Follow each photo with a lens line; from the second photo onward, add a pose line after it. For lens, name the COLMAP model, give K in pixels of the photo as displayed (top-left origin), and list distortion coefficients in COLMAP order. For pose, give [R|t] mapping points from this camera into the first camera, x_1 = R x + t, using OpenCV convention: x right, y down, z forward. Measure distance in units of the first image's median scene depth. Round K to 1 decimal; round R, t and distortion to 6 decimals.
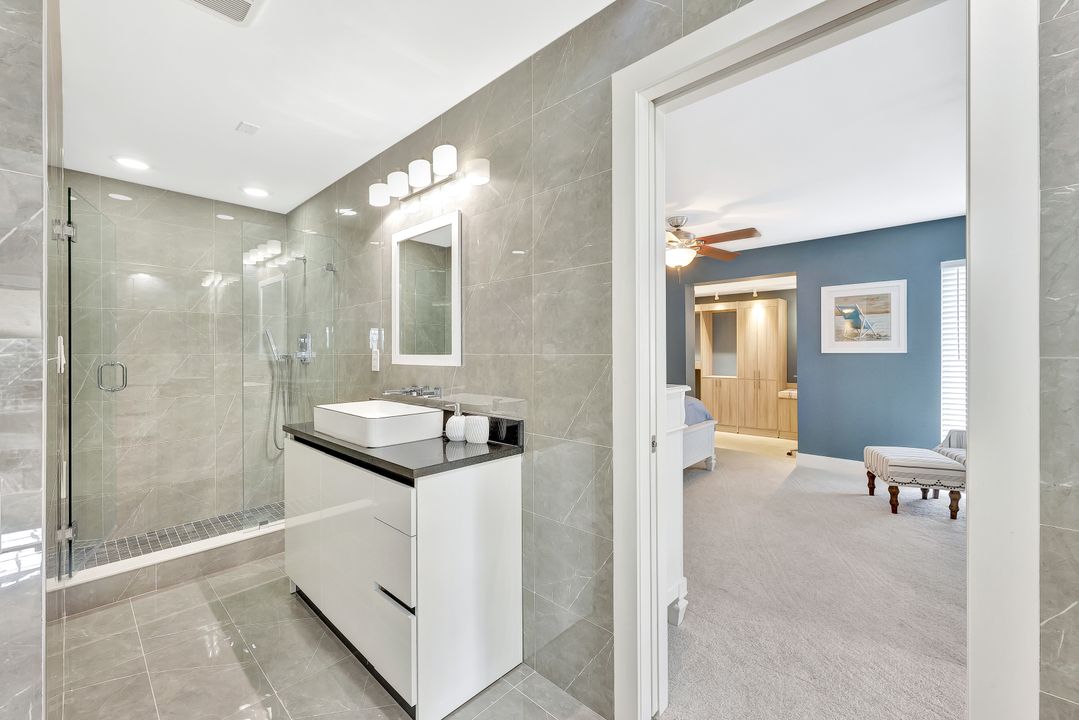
lens RADIAL K [[439.1, 0, 541.4], [0, 439.1, 353.0], [0, 0, 1]] dist [0.001878, 0.000585]
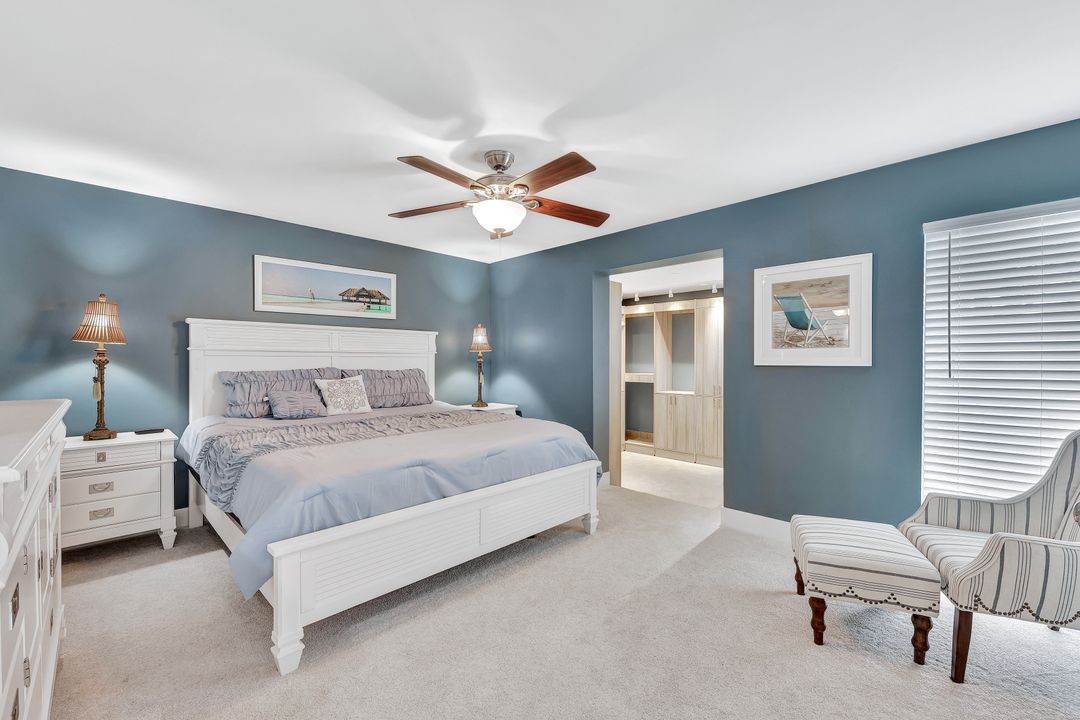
lens RADIAL K [[446.6, 0, 538.0], [0, 446.6, 365.5], [0, 0, 1]] dist [0.000678, -0.000388]
pose [[0.999209, 0.003479, -0.039621, 0.350170], [-0.003123, 0.999954, 0.009035, -0.005222], [0.039651, -0.008904, 0.999174, 0.307671]]
